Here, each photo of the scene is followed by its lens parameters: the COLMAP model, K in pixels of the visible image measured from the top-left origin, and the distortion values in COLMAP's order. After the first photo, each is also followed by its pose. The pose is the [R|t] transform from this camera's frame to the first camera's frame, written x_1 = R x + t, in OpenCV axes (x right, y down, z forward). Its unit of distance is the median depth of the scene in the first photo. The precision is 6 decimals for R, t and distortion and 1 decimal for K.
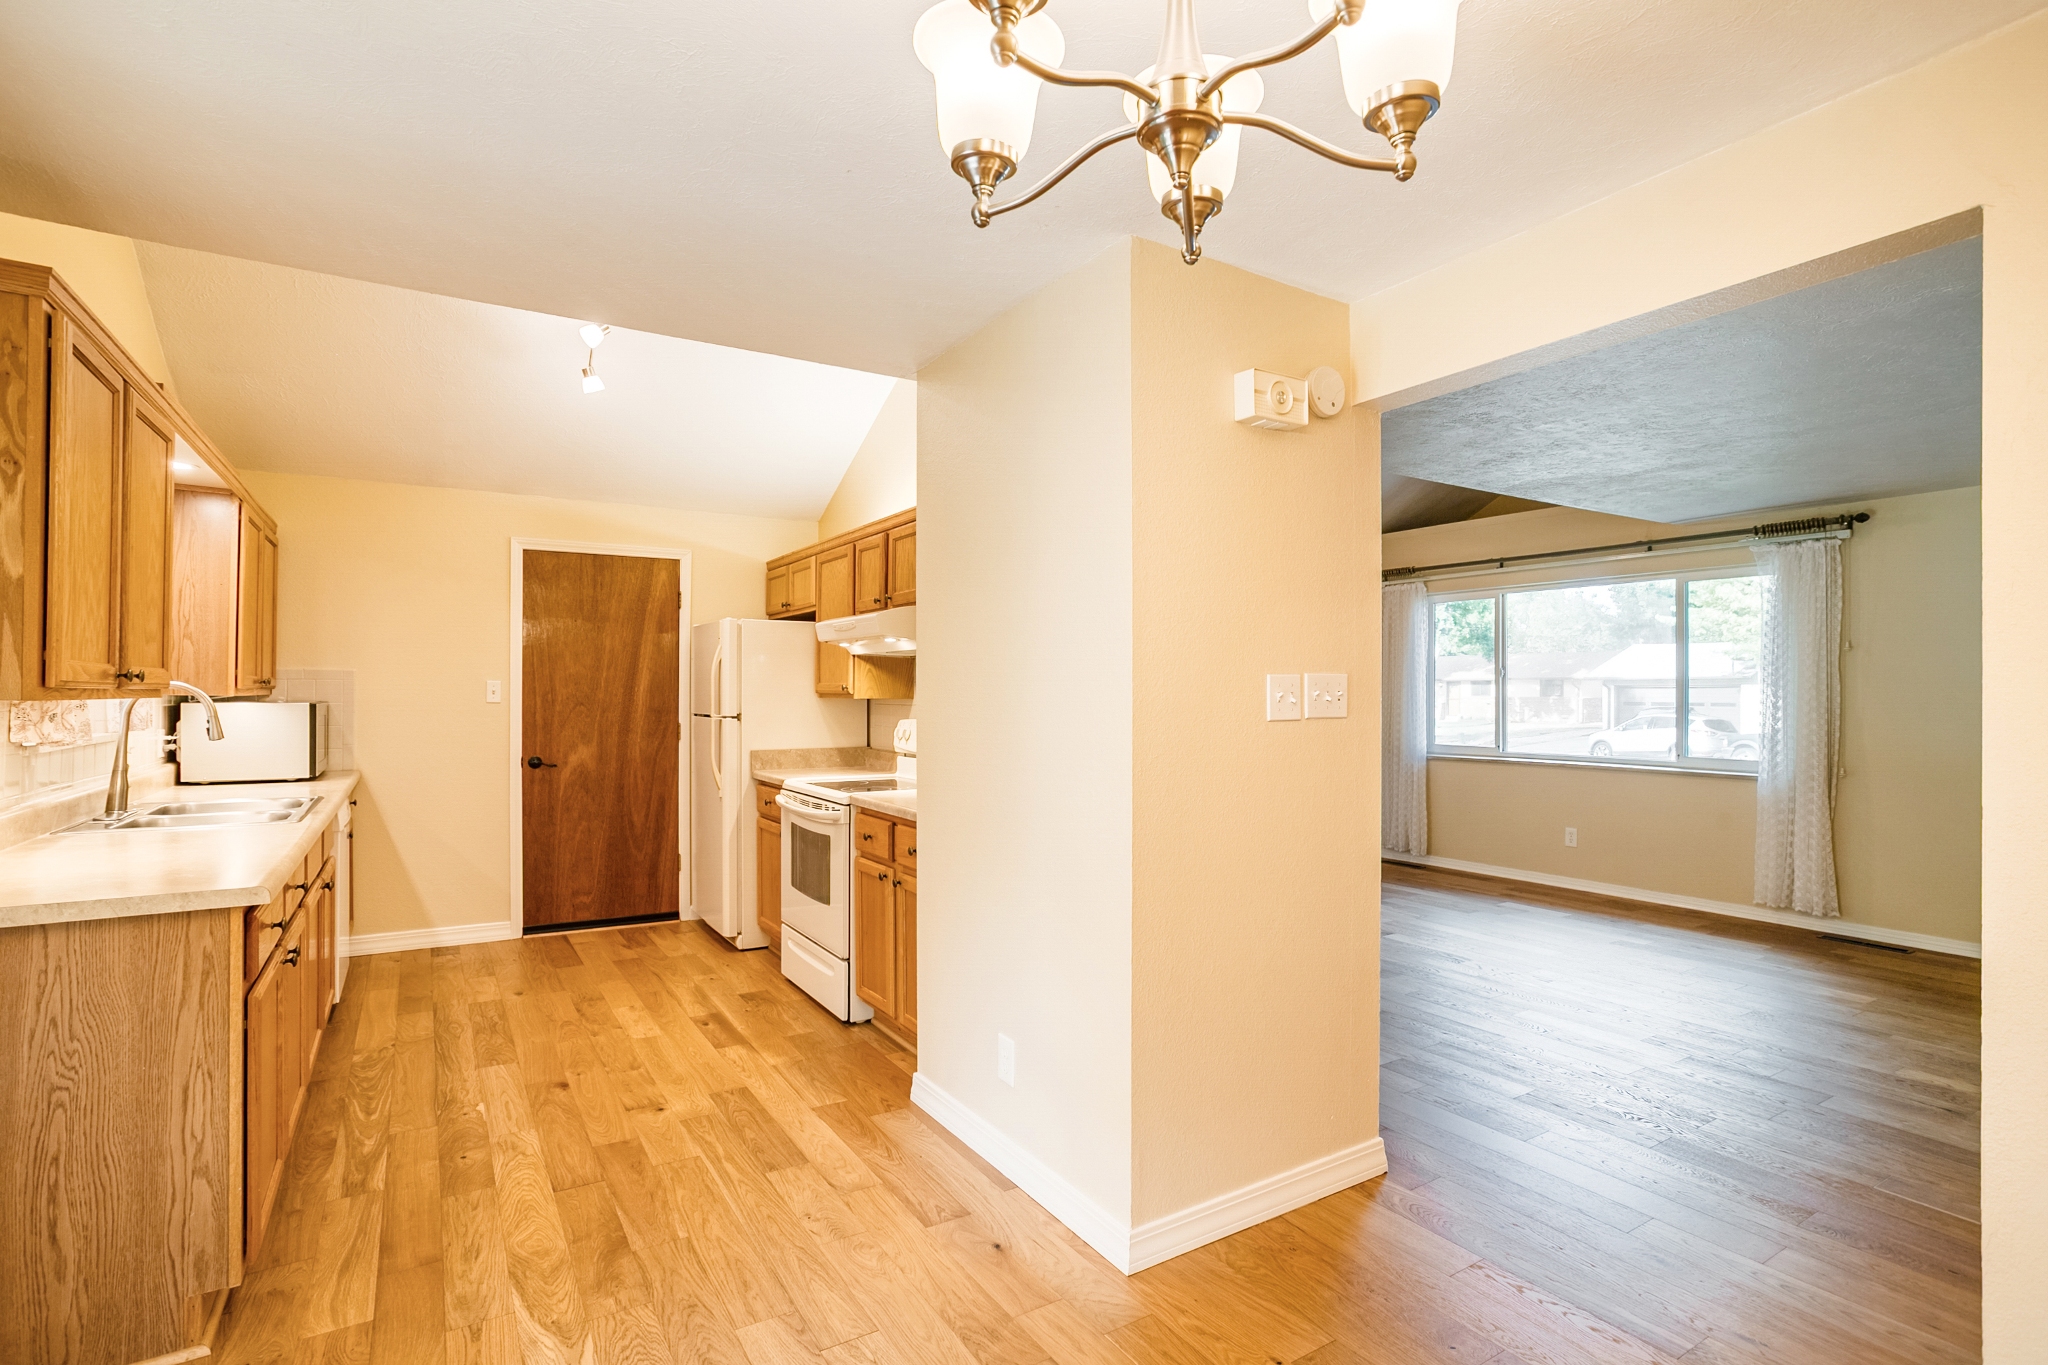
lens RADIAL K [[988.0, 0, 1012.8], [0, 988.0, 693.7], [0, 0, 1]] dist [-0.063331, 0.040156]
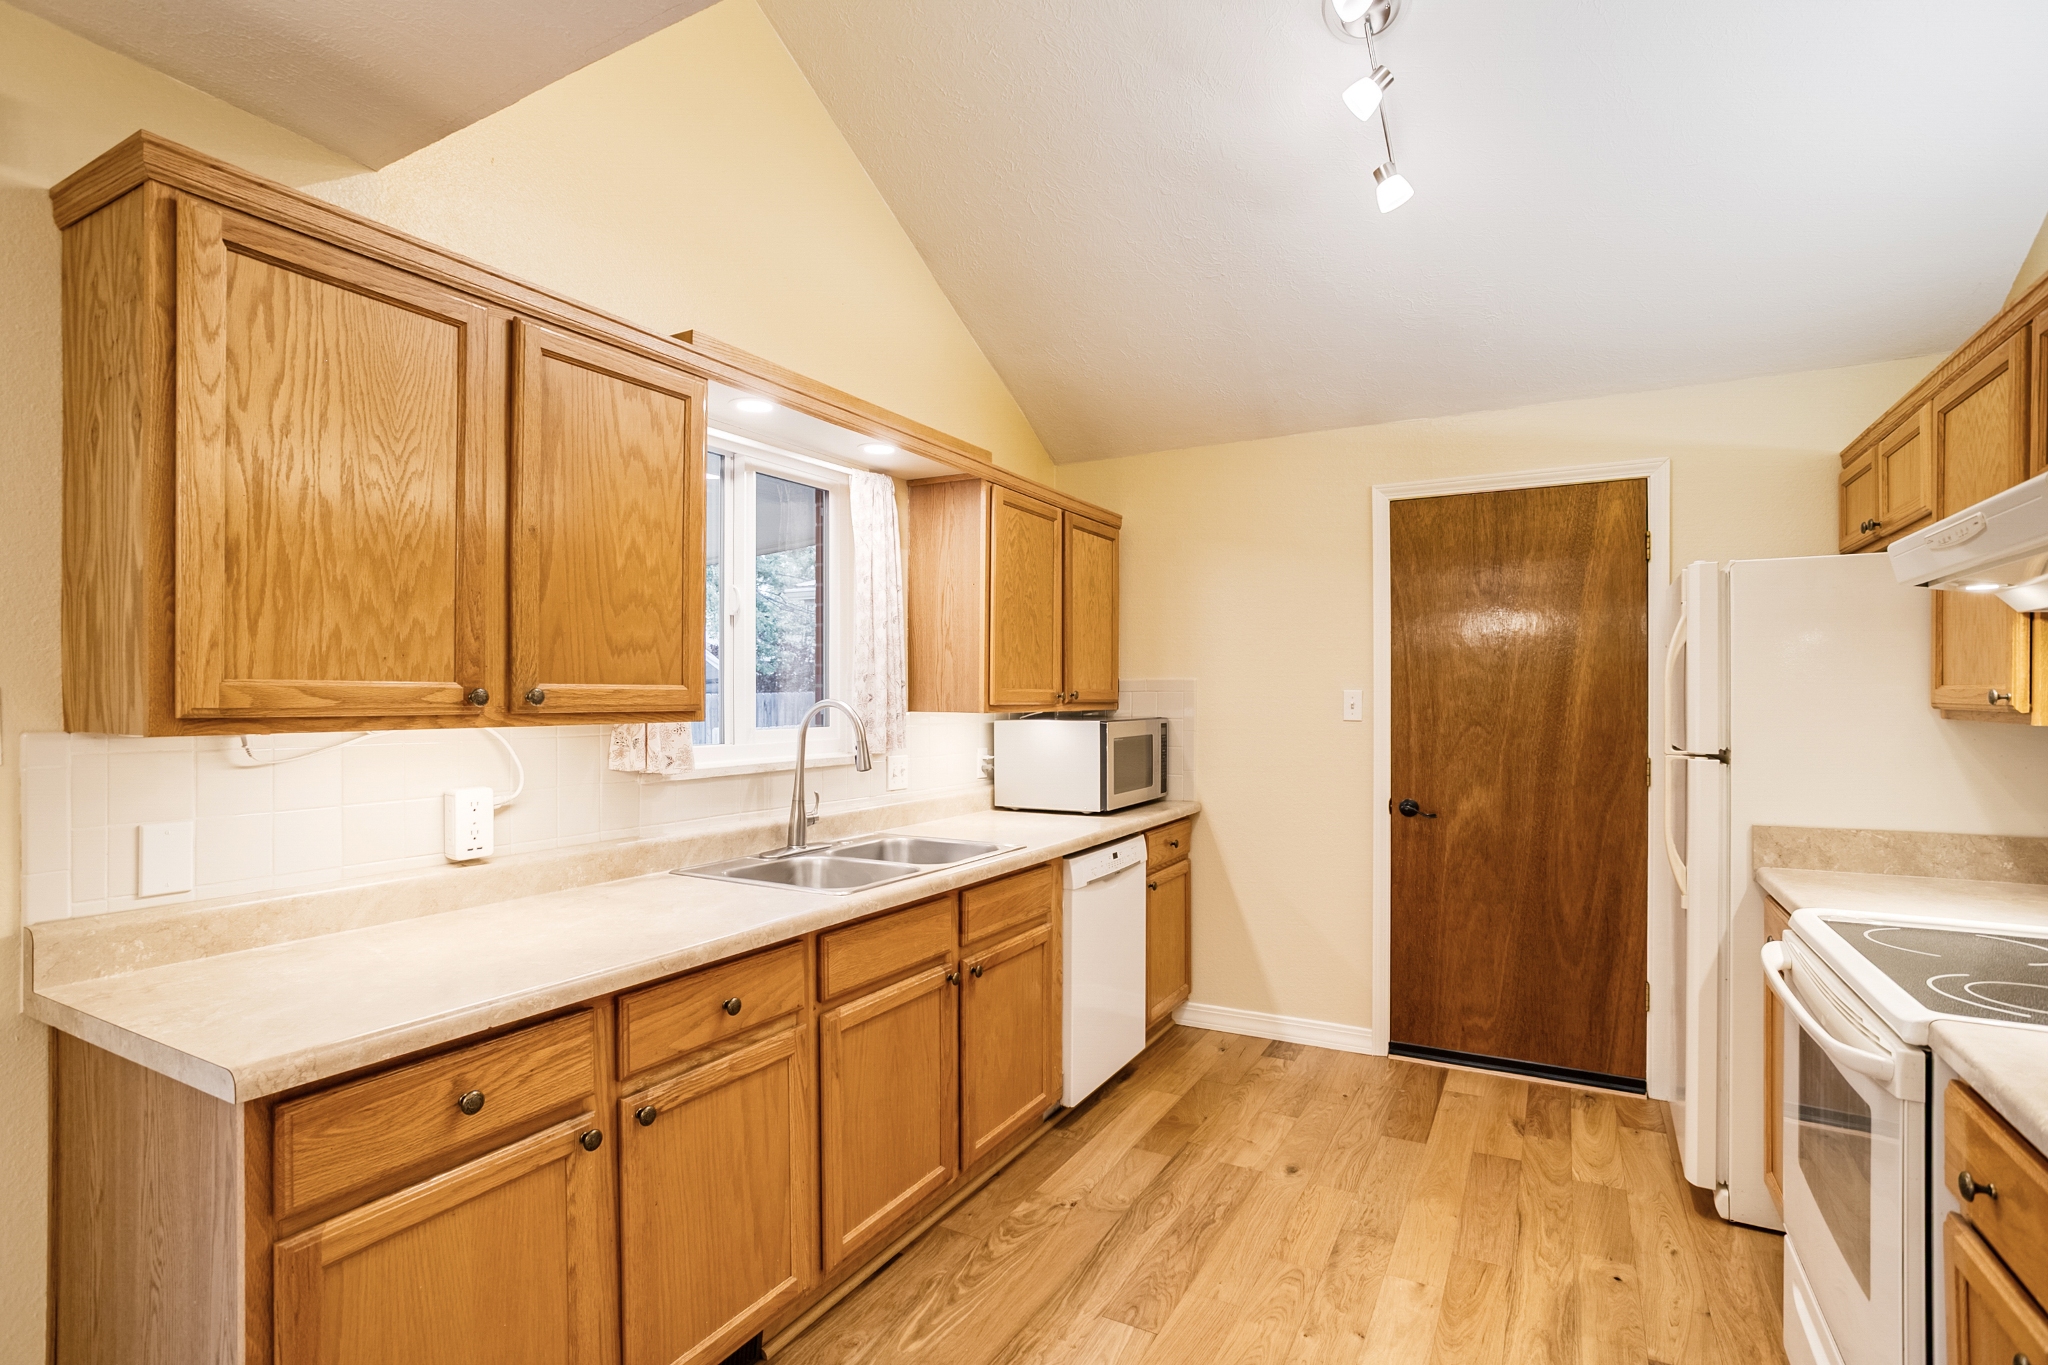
lens RADIAL K [[990.3, 0, 1012.4], [0, 990.3, 703.1], [0, 0, 1]] dist [-0.066588, 0.040880]
pose [[0.486480, -0.001496, -0.873690, -0.023909], [0.004620, 0.999989, 0.000860, -0.005605], [0.873679, -0.004455, 0.486482, 0.447545]]
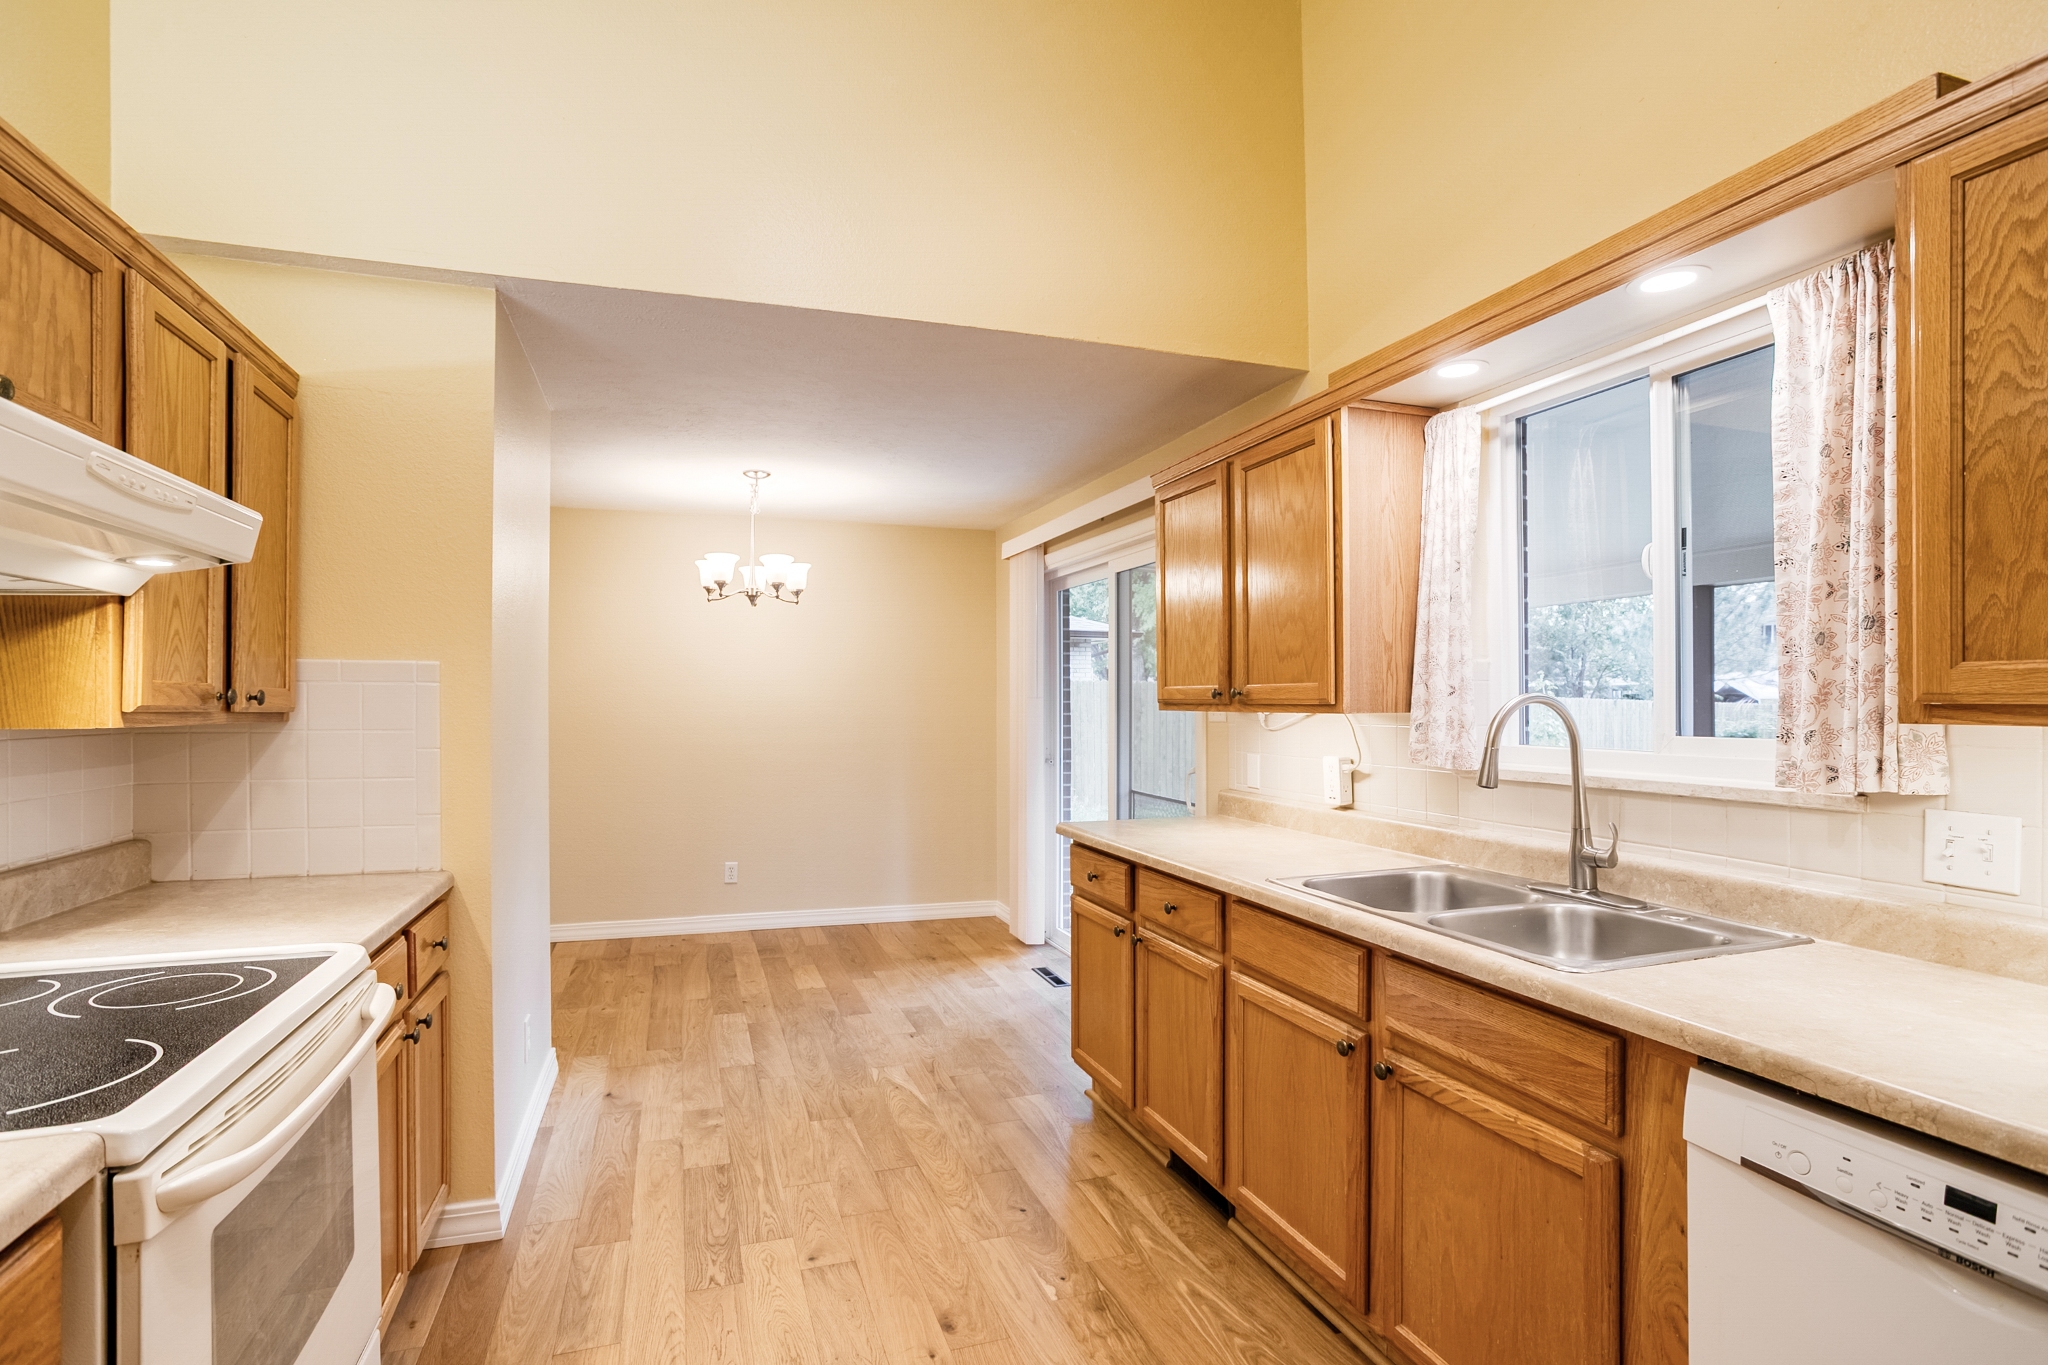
lens RADIAL K [[988.0, 0, 1012.8], [0, 988.0, 693.7], [0, 0, 1]] dist [-0.063331, 0.040156]
pose [[-0.976502, -0.000815, 0.215507, -0.422871], [-0.001690, 0.999991, -0.003873, -0.005711], [-0.215502, -0.004147, -0.976495, 1.065675]]
